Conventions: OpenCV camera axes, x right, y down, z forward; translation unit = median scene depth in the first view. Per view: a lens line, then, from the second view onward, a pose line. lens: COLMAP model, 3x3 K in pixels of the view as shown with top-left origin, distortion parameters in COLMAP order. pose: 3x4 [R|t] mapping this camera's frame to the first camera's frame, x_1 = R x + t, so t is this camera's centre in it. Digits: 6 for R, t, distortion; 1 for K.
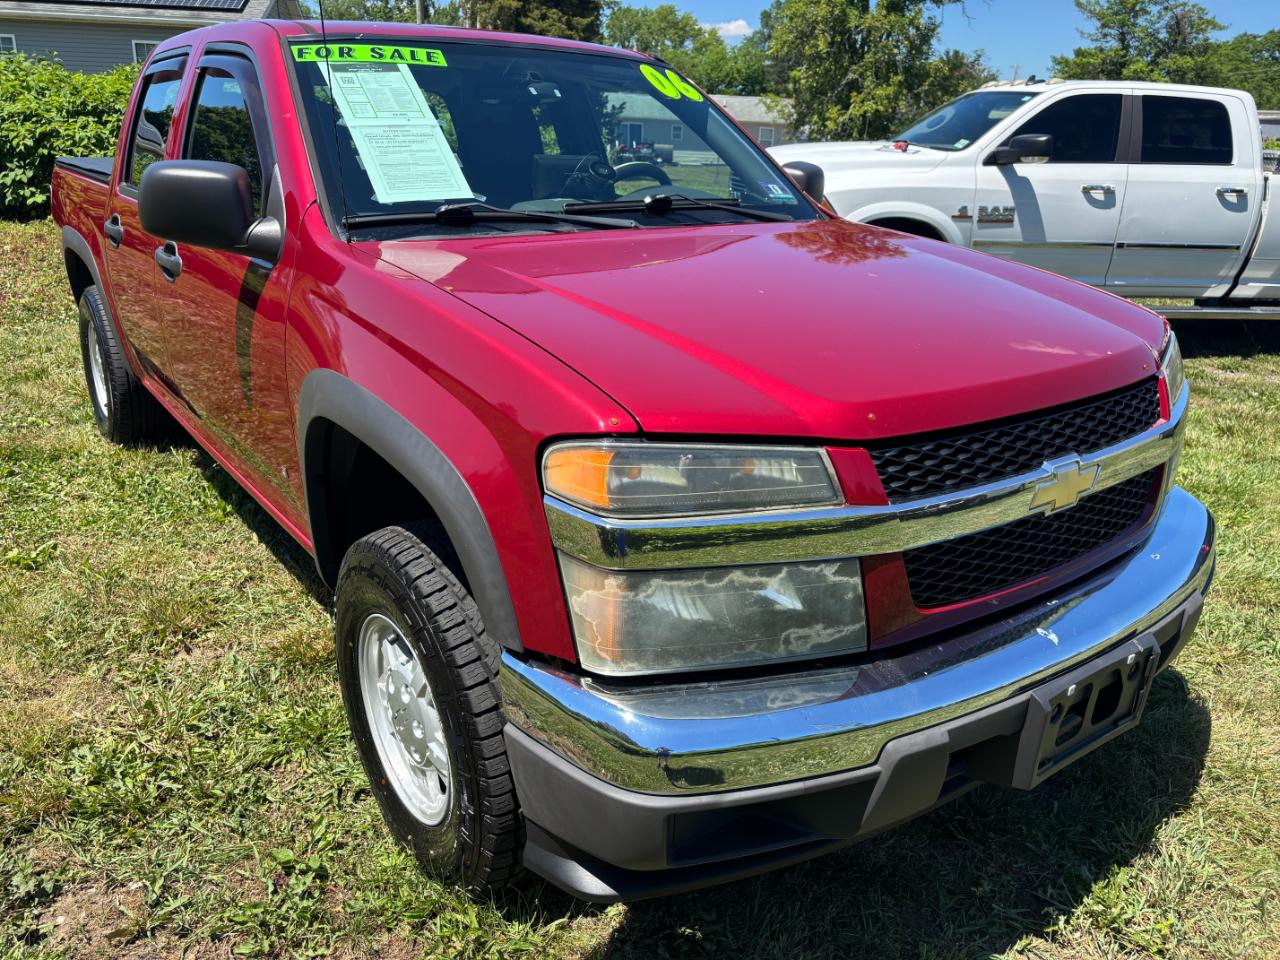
lens RADIAL K [[972.6, 0, 640.0], [0, 972.6, 480.0], [0, 0, 1]] dist [0.061070, -0.068246]
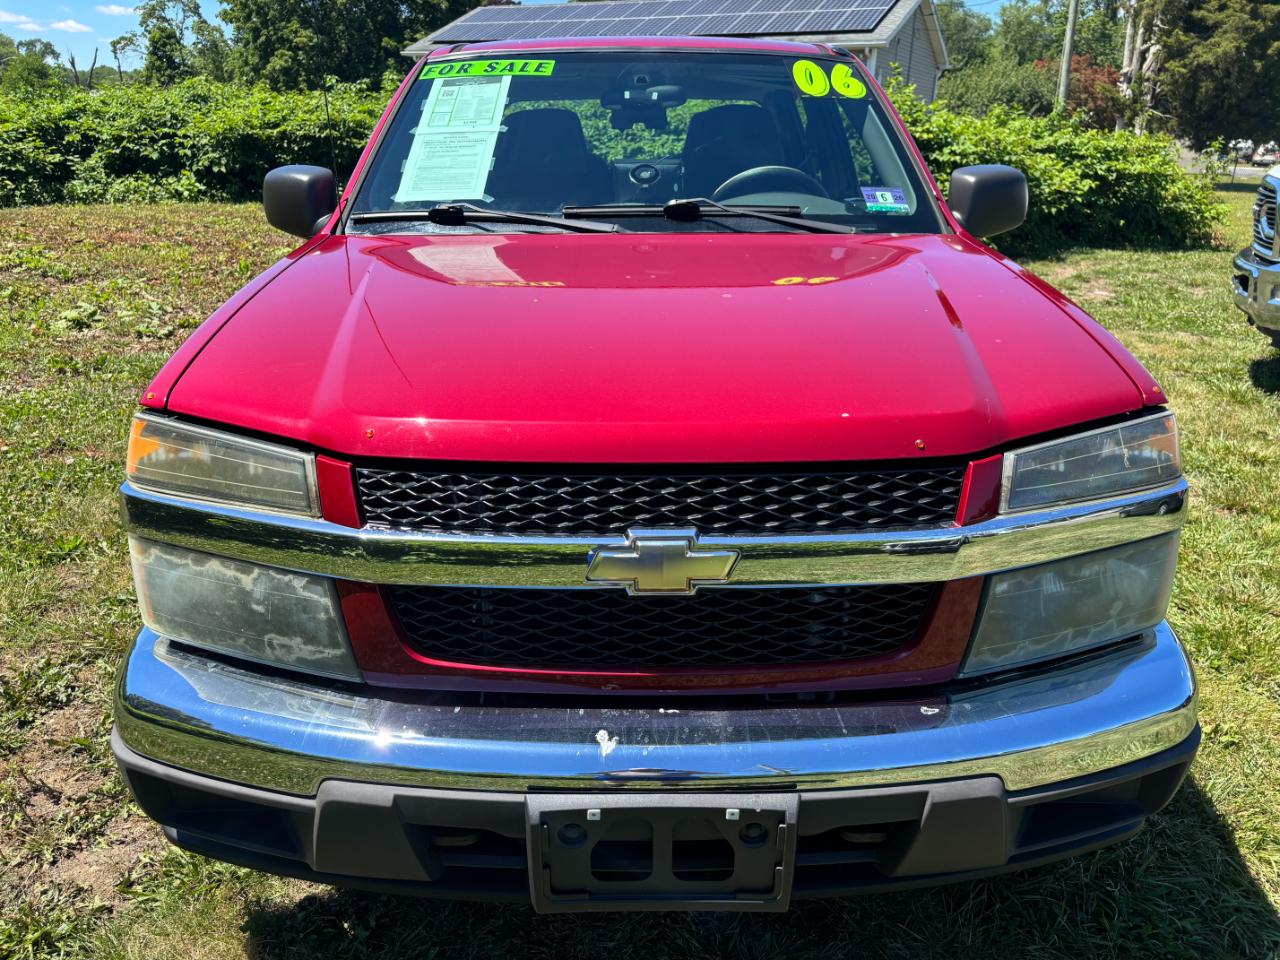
lens RADIAL K [[972.6, 0, 640.0], [0, 972.6, 480.0], [0, 0, 1]] dist [0.061070, -0.068246]
pose [[0.812437, 0.175322, -0.556066, 0.634267], [-0.181508, 0.982380, 0.044543, -0.071042], [0.554077, 0.064742, 0.829944, 0.247753]]
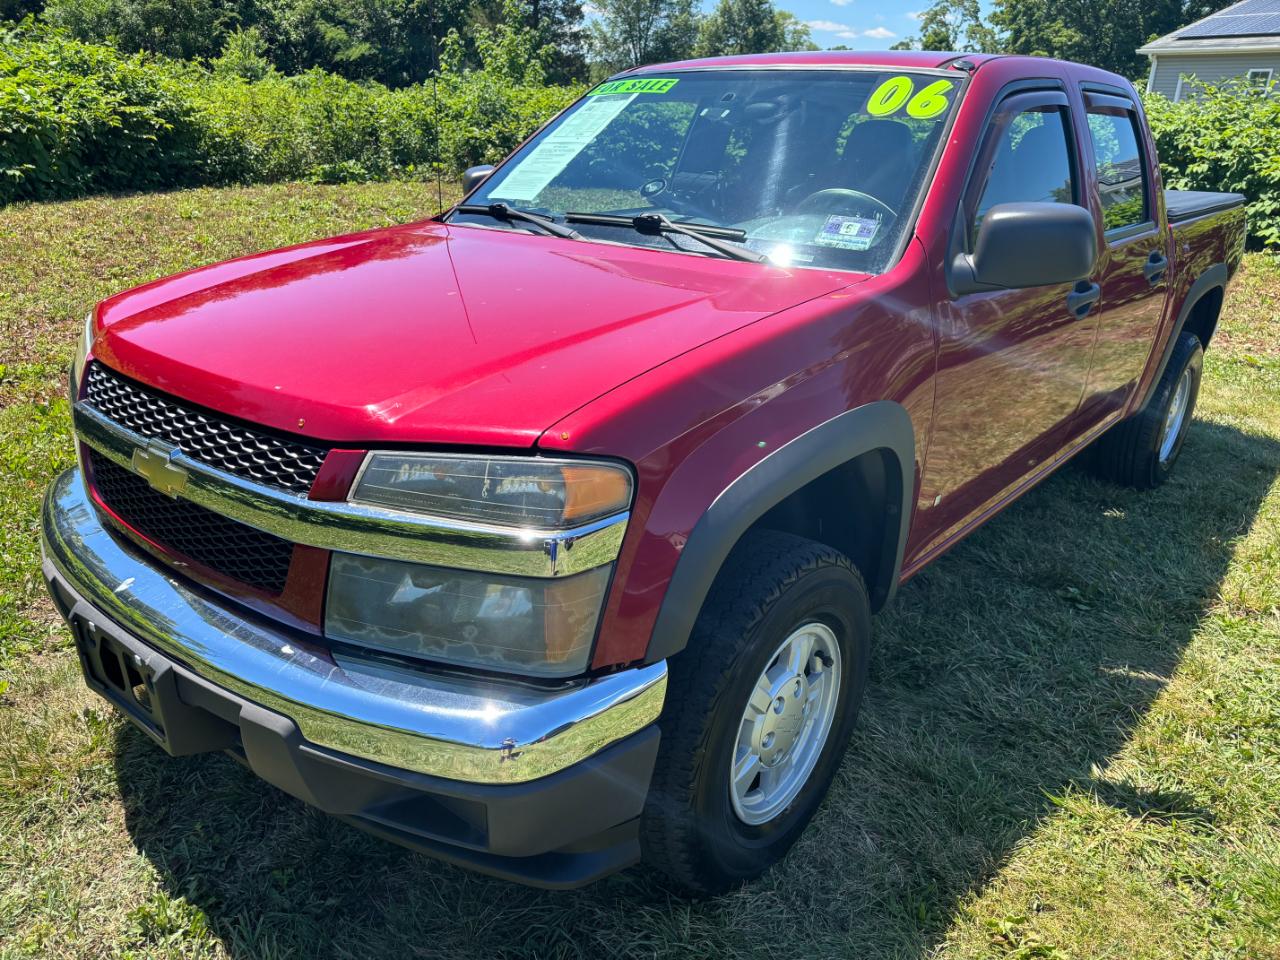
lens RADIAL K [[972.6, 0, 640.0], [0, 972.6, 480.0], [0, 0, 1]] dist [0.061070, -0.068246]
pose [[0.247132, 0.319173, -0.914907, 1.156280], [-0.348002, 0.910435, 0.223612, -0.302980], [0.904334, 0.263128, 0.336071, 0.835796]]
